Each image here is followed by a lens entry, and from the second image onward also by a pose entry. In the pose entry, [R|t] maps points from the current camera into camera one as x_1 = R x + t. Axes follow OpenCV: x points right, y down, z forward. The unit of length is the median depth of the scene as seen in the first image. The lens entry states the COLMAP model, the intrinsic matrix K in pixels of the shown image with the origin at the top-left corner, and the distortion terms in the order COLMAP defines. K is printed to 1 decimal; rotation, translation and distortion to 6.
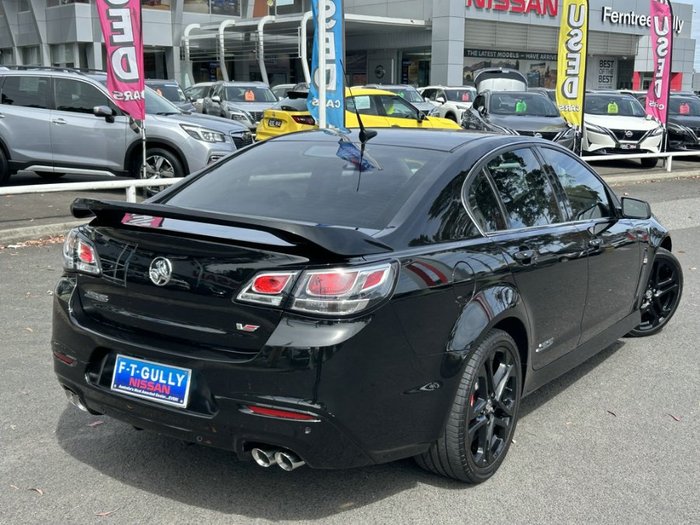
lens RADIAL K [[885.1, 0, 350.0], [0, 885.1, 262.5], [0, 0, 1]] dist [0.206511, -0.743086]
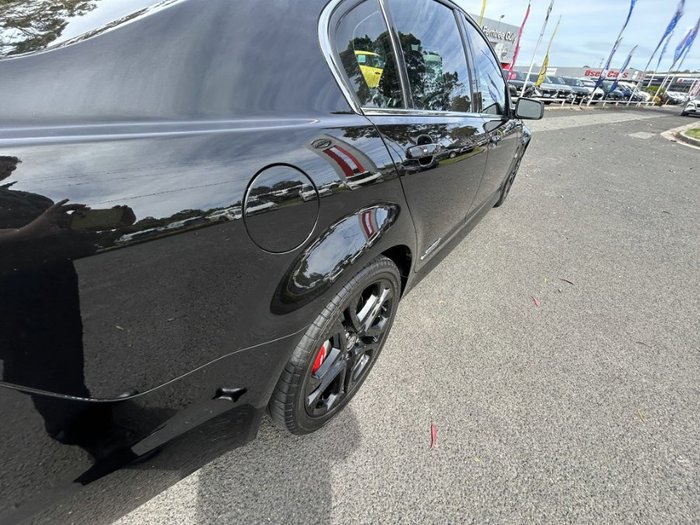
lens RADIAL K [[290.0, 0, 349.0], [0, 290.0, 262.5], [0, 0, 1]] dist [-0.013866, 0.000950]
pose [[0.996645, 0.070948, -0.040809, 0.044666], [-0.049864, 0.921716, 0.384648, -0.003465], [0.064905, -0.381322, 0.922161, 0.218559]]
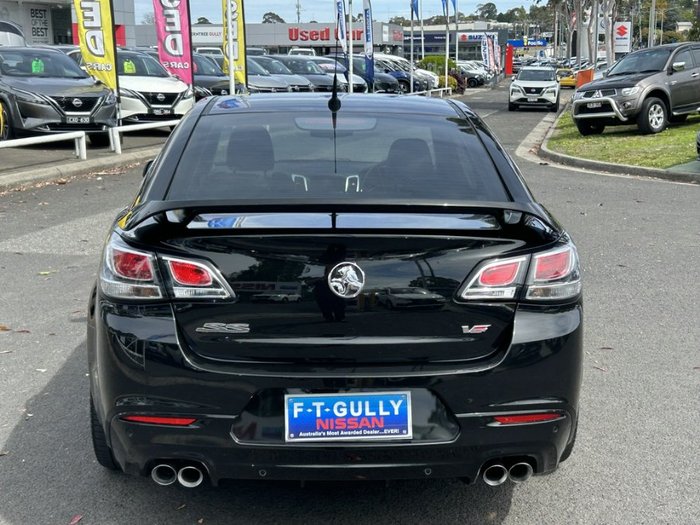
lens RADIAL K [[1078.0, 0, 350.0], [0, 1078.0, 262.5], [0, 0, 1]] dist [0.133243, -0.151238]
pose [[0.812845, -0.123897, 0.569150, -0.188068], [0.119855, 0.991783, 0.044725, -0.012064], [-0.570015, 0.031861, 0.821016, 0.049585]]
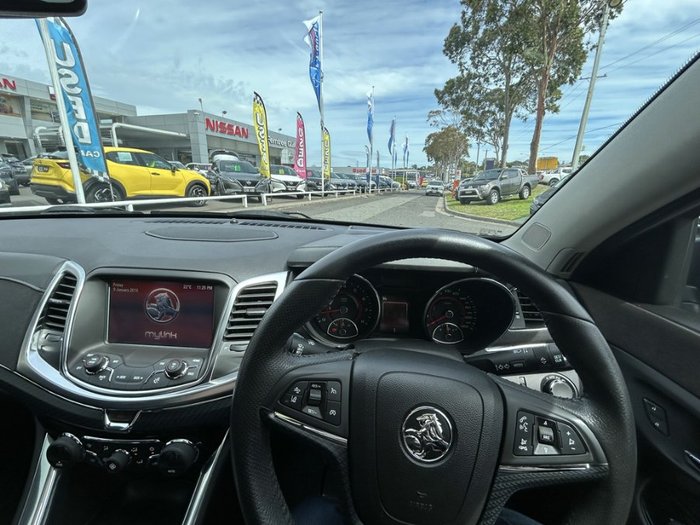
lens RADIAL K [[290.0, 0, 349.0], [0, 290.0, 262.5], [0, 0, 1]] dist [-0.013866, 0.000950]
pose [[0.856890, -0.132133, 0.498278, 0.070864], [0.082924, 0.989335, 0.119747, -0.032697], [-0.508786, -0.061291, 0.858708, 0.389161]]
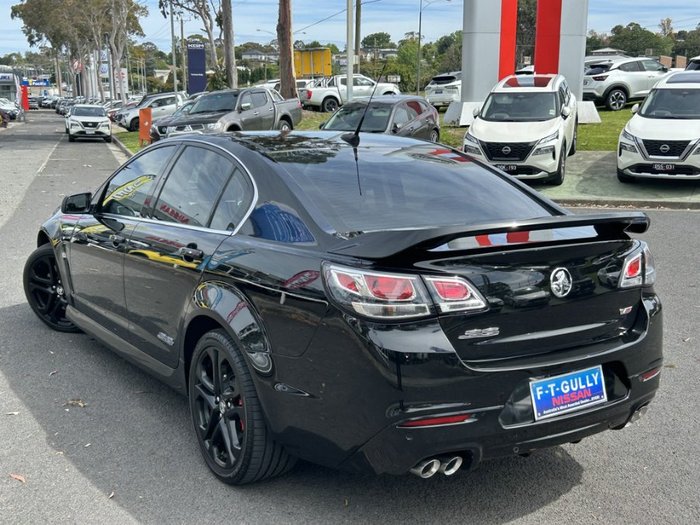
lens RADIAL K [[885.1, 0, 350.0], [0, 885.1, 262.5], [0, 0, 1]] dist [0.206511, -0.743086]
pose [[0.403338, -0.178788, 0.897415, -0.295553], [0.168232, 0.978498, 0.119331, -0.041964], [-0.899454, 0.102843, 0.424743, 0.194401]]
